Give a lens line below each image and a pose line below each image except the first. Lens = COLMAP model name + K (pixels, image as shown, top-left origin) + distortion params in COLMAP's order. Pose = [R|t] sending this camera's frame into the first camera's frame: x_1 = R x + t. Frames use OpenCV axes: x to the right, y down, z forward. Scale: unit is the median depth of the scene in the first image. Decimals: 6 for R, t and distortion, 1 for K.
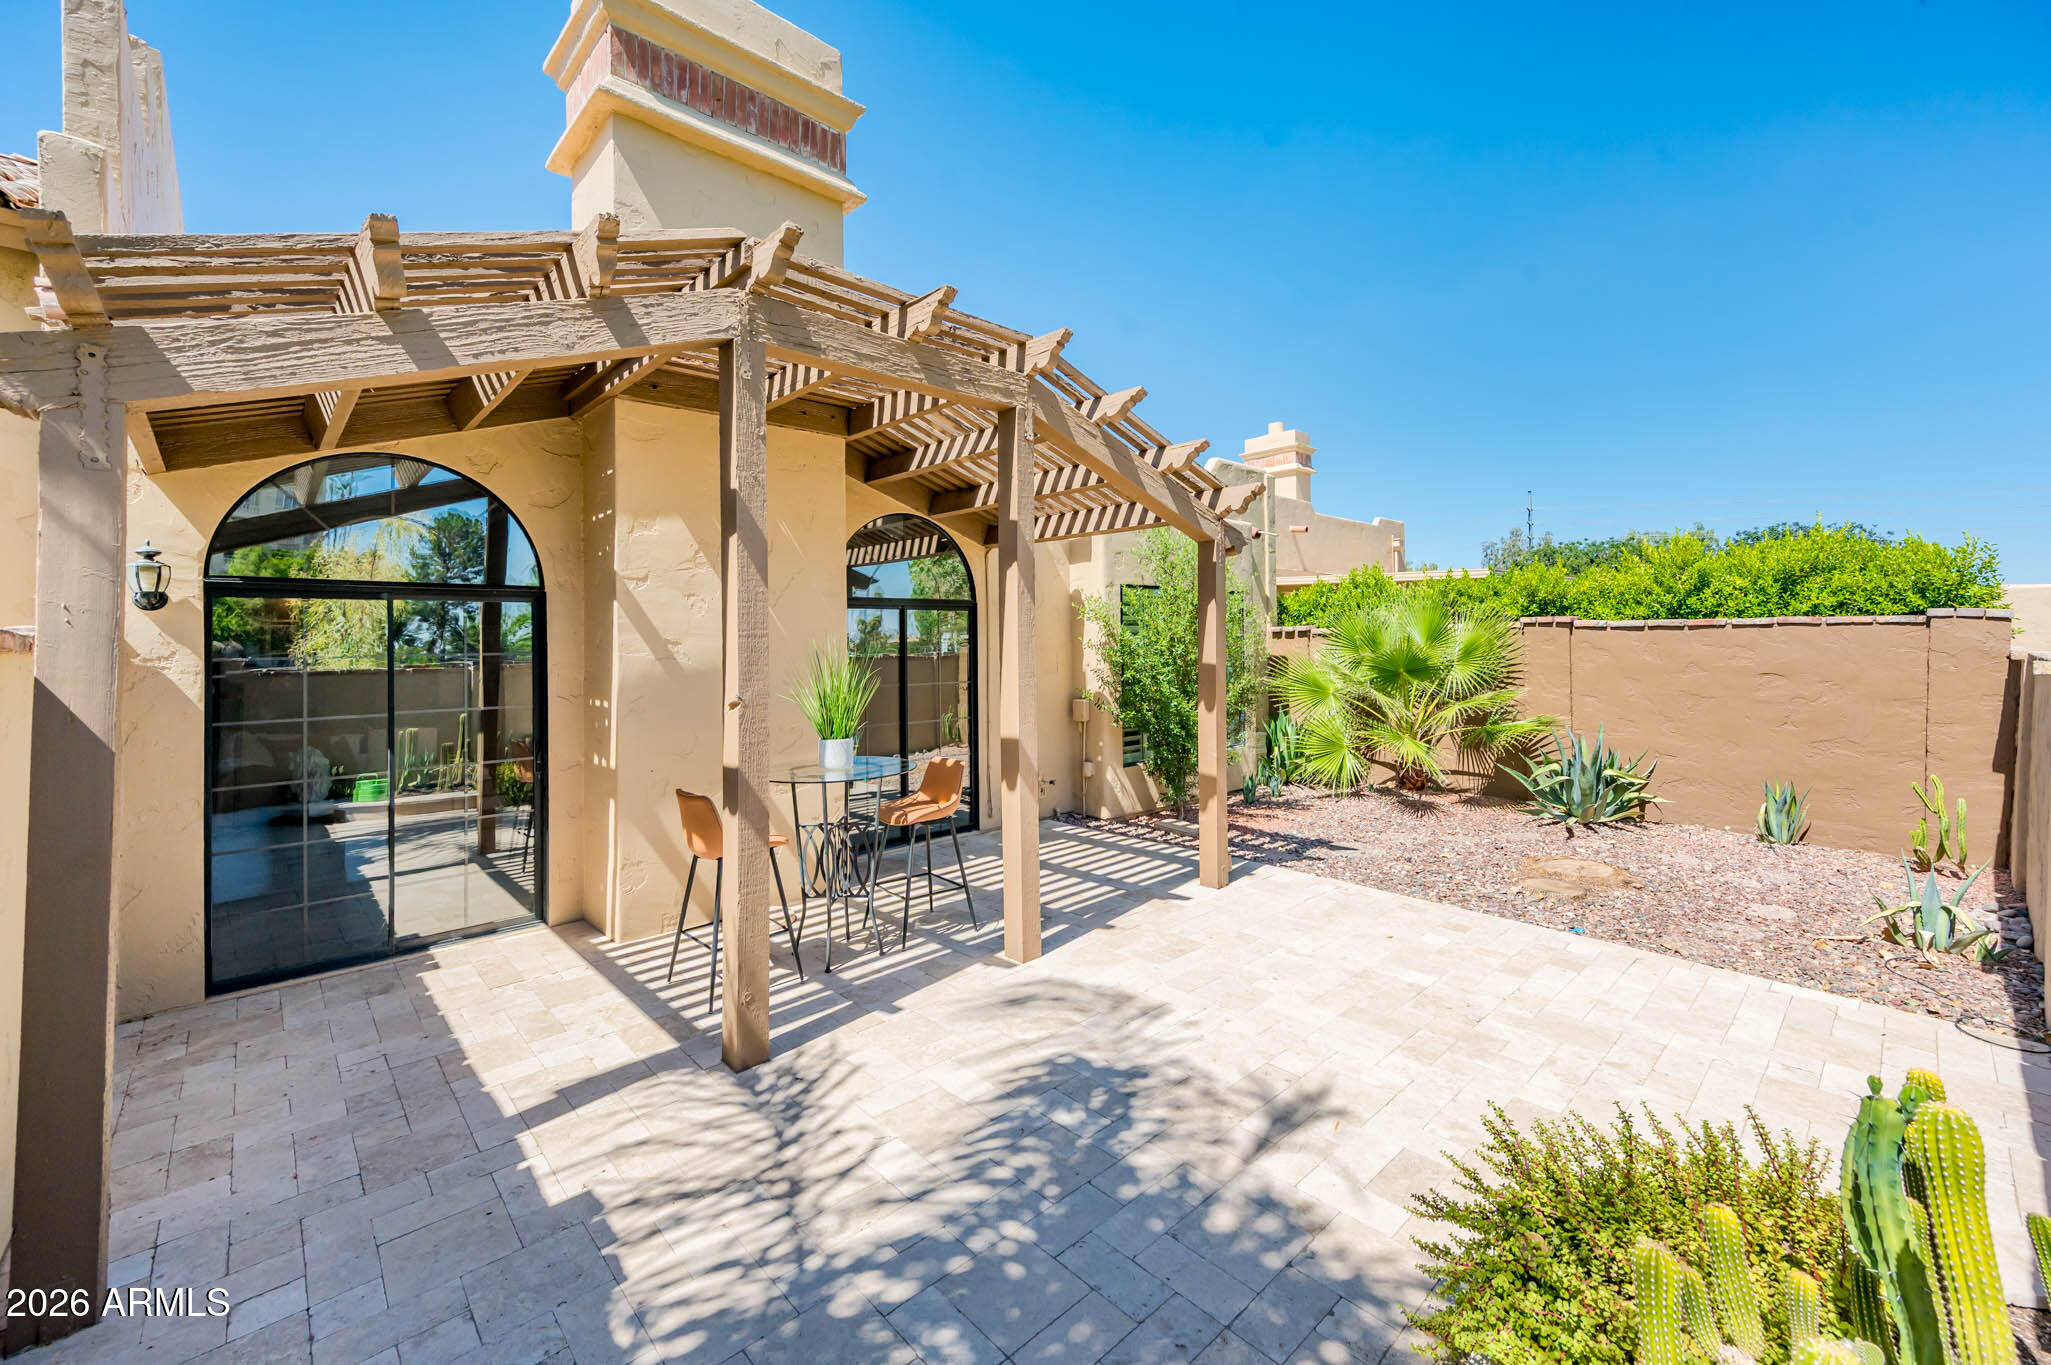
lens RADIAL K [[809.3, 0, 1002.6], [0, 809.3, 648.4], [0, 0, 1]] dist [-0.000142, -0.000029]
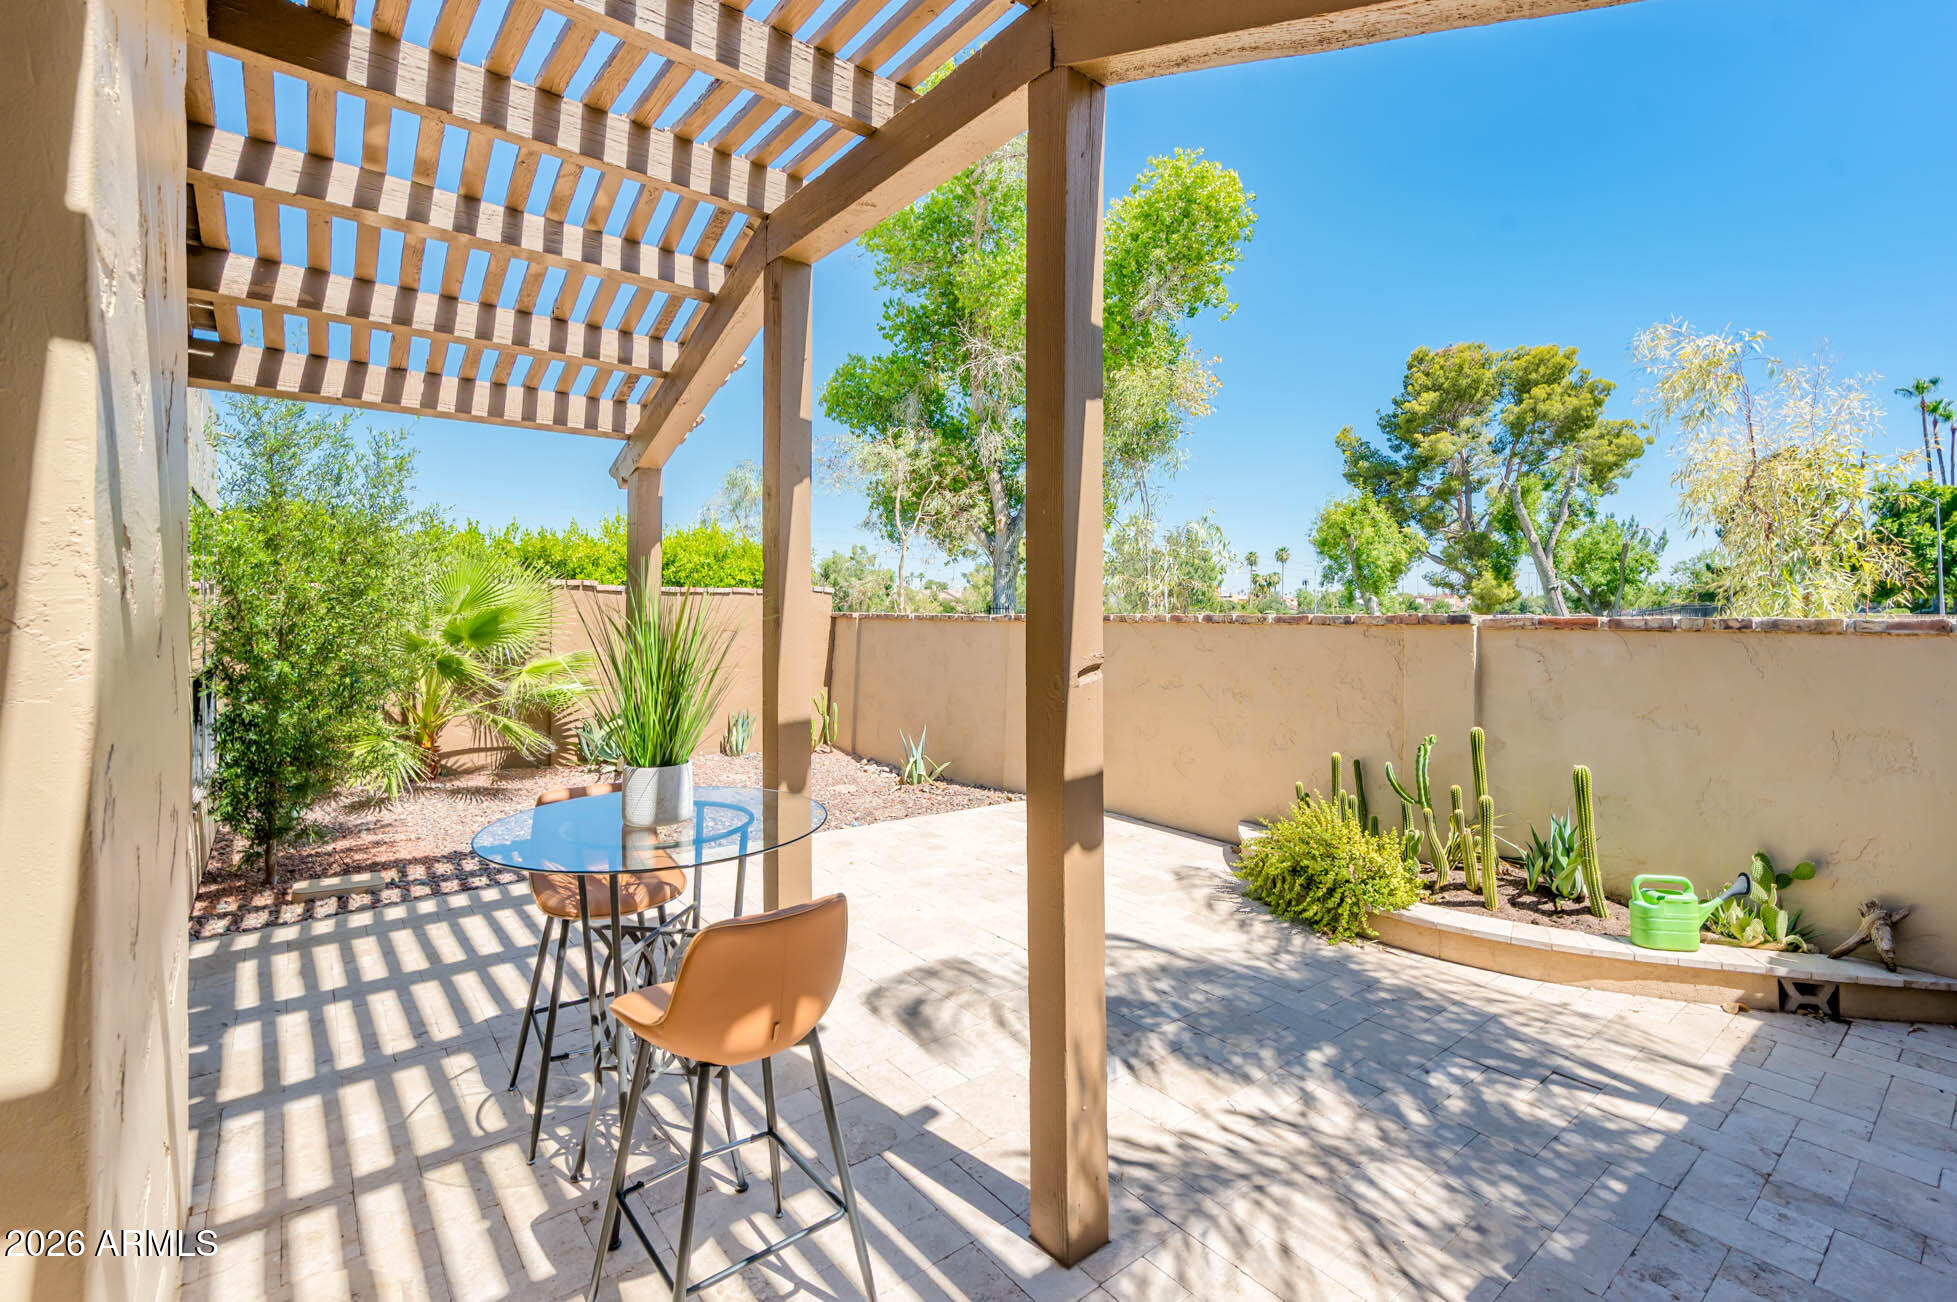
lens RADIAL K [[889.5, 0, 983.4], [0, 889.5, 611.1], [0, 0, 1]] dist [-0.000749, -0.000036]
pose [[0.060689, 0.007607, 0.998128, -0.907462], [-0.000071, 0.999971, -0.007617, 0.018904], [-0.998157, 0.000391, 0.060687, 0.909209]]
